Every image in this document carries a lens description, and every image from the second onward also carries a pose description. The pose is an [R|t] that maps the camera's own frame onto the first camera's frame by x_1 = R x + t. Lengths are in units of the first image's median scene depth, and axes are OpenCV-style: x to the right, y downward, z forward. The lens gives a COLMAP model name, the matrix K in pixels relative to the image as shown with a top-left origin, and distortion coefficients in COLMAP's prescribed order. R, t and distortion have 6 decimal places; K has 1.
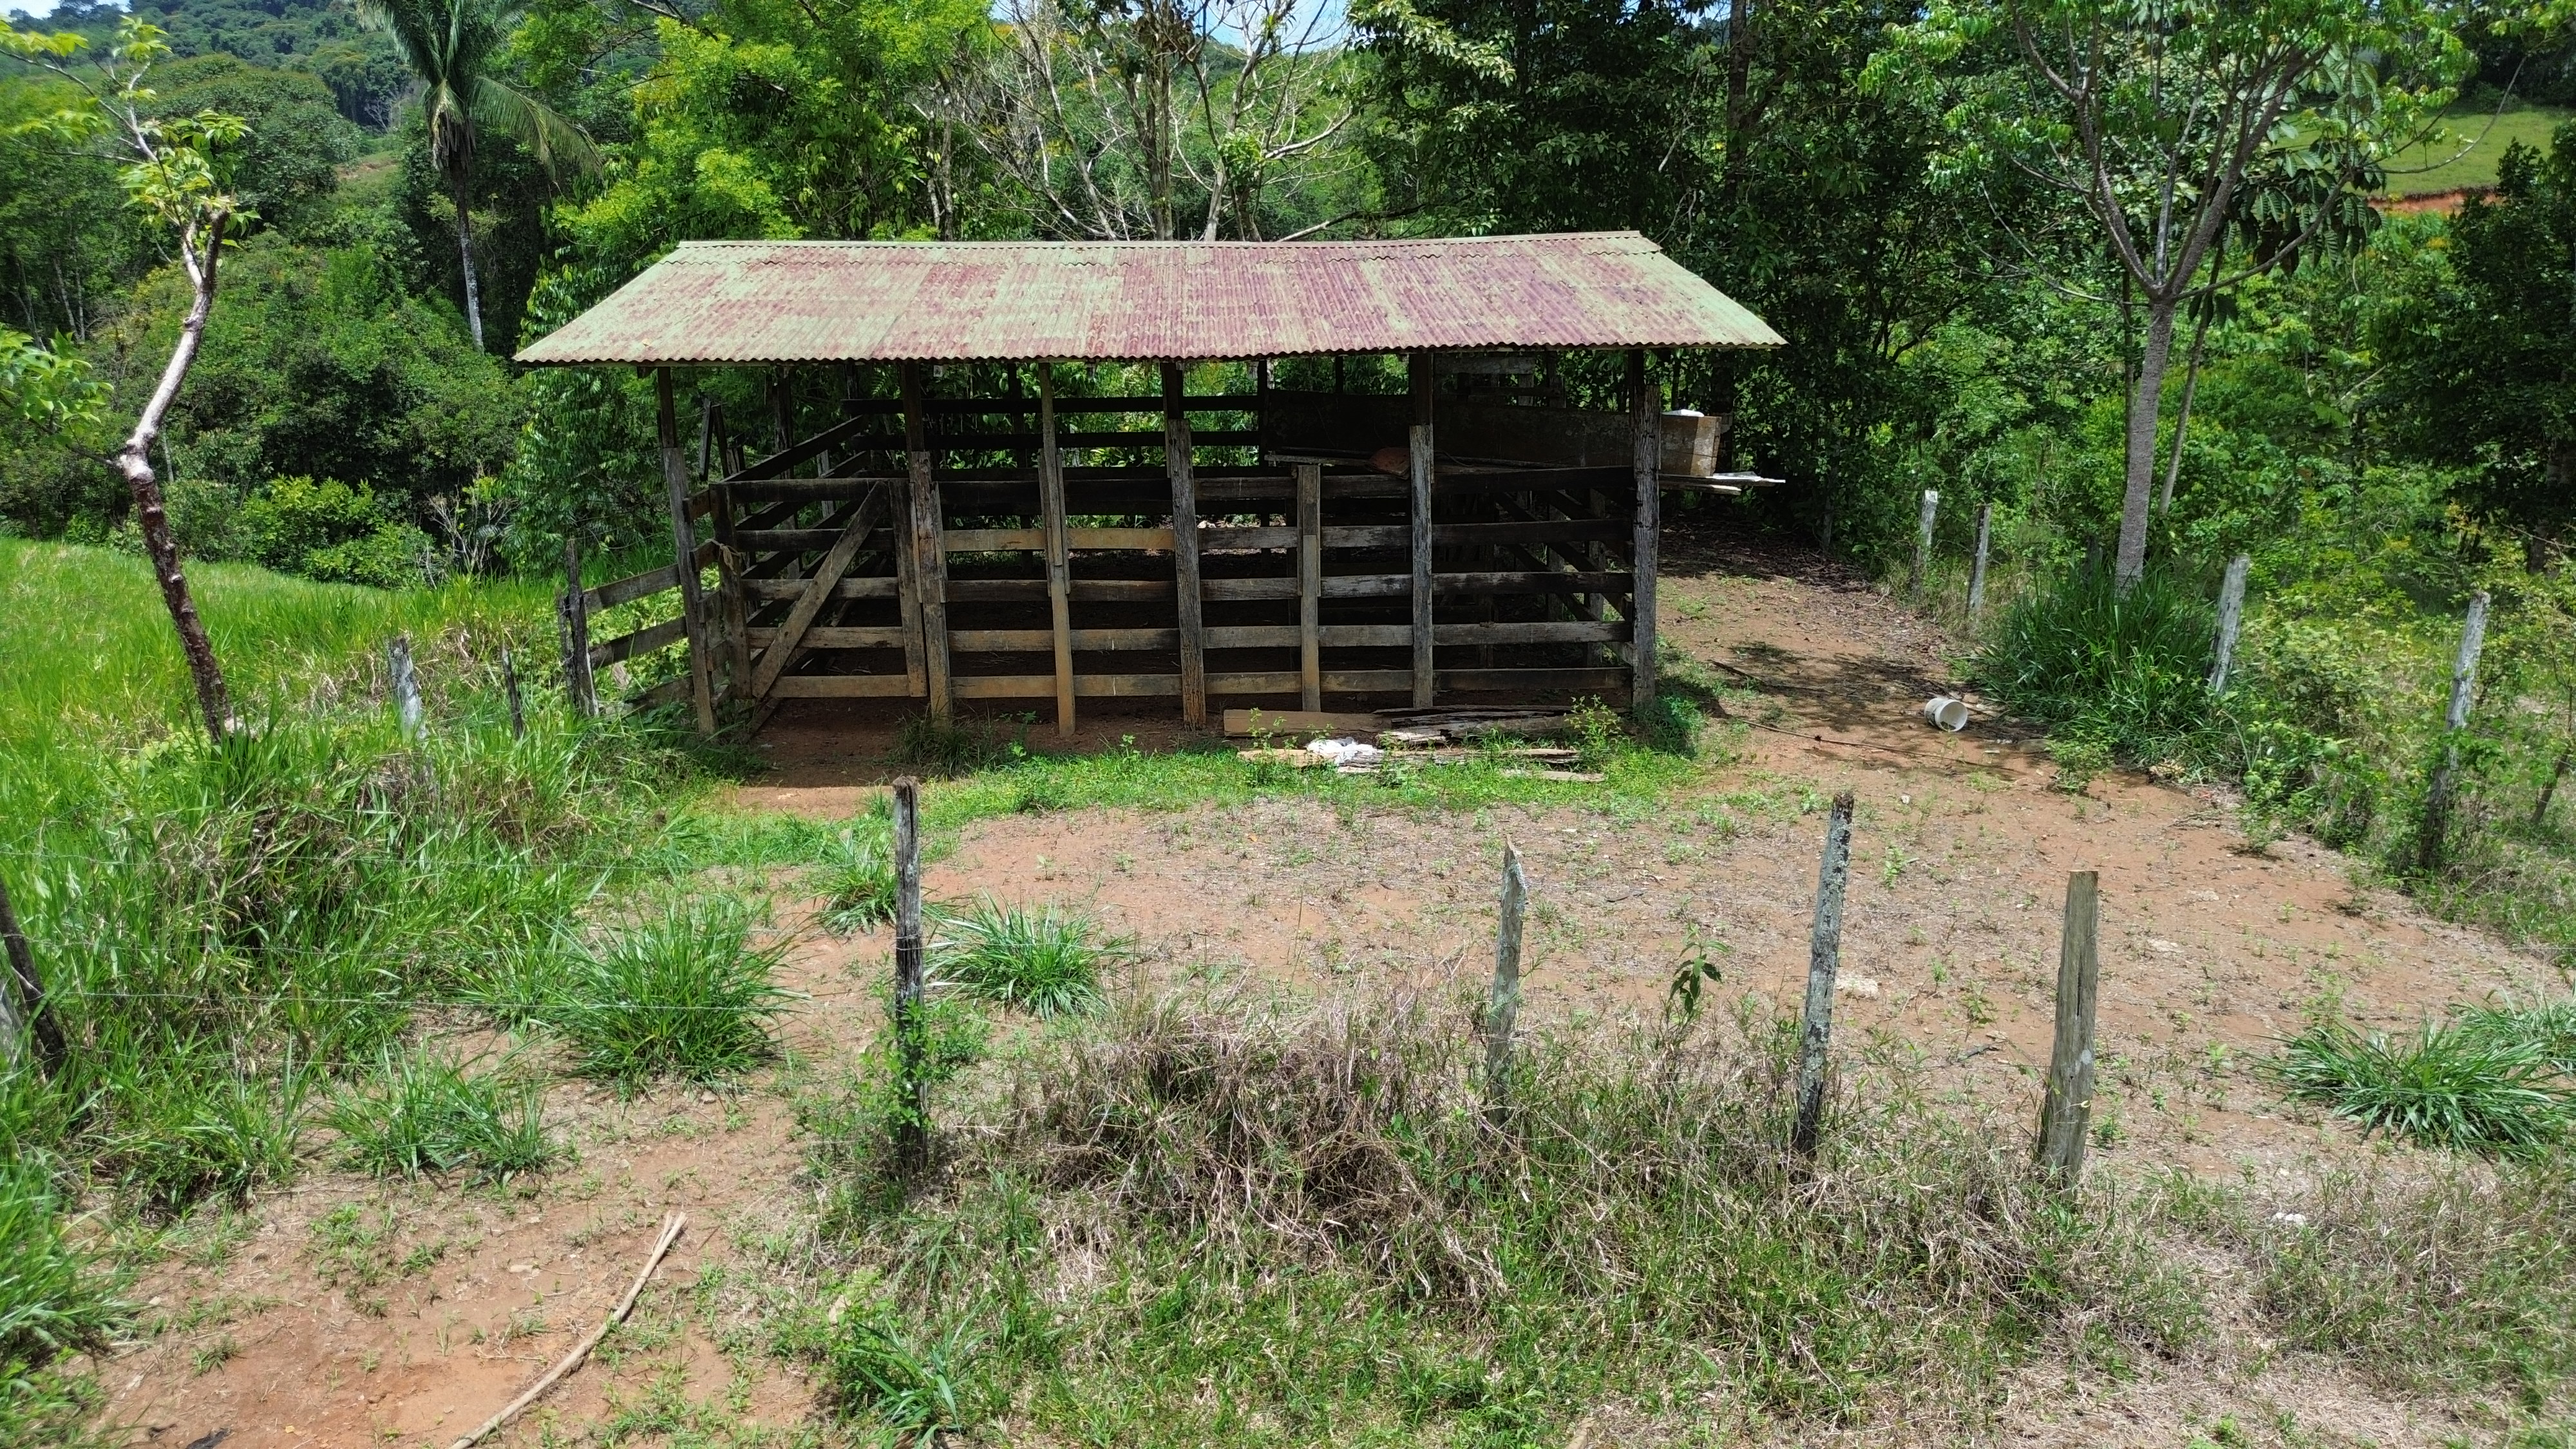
lens RADIAL K [[1838.4, 0, 1286.4], [0, 1838.4, 714.4], [0, 0, 1]] dist [0.062886, -0.057479]
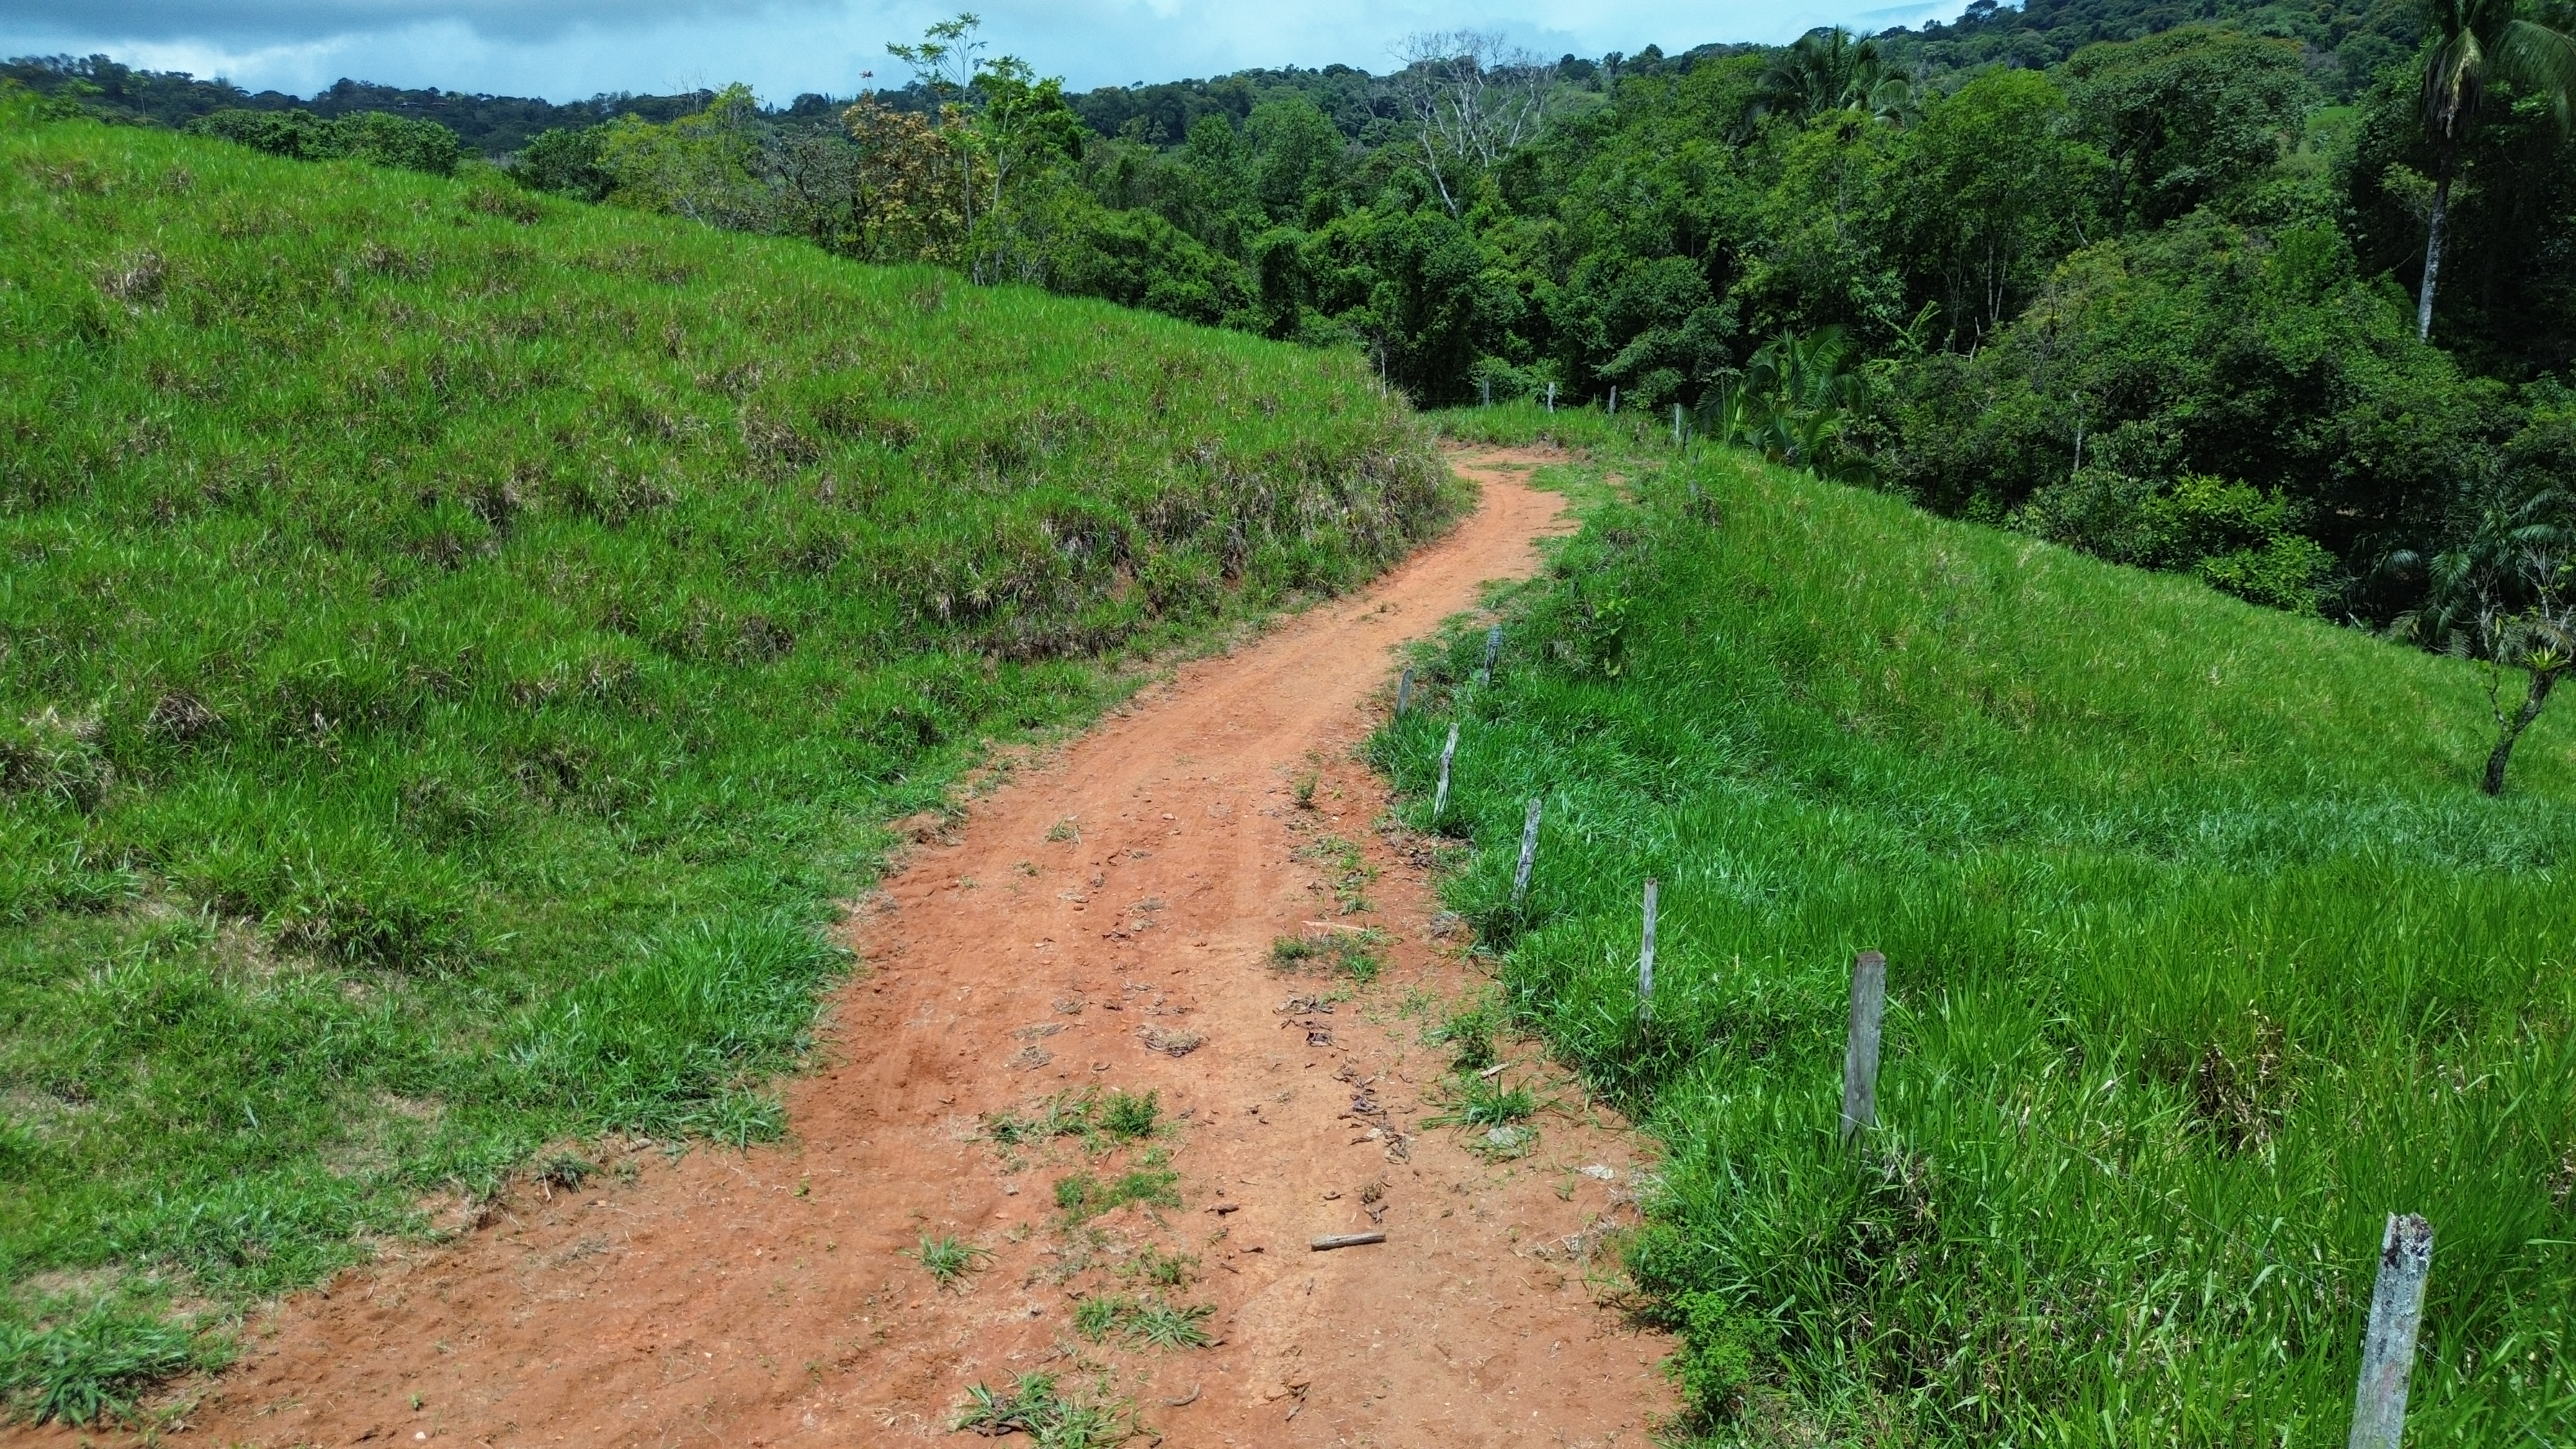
lens RADIAL K [[1838.4, 0, 1291.0], [0, 1838.4, 726.8], [0, 0, 1]] dist [0.062886, -0.057479]
pose [[0.637244, 0.199026, -0.744519, -0.101813], [-0.187290, 0.977109, 0.100897, -0.013176], [0.747557, 0.075145, 0.659933, 0.059068]]
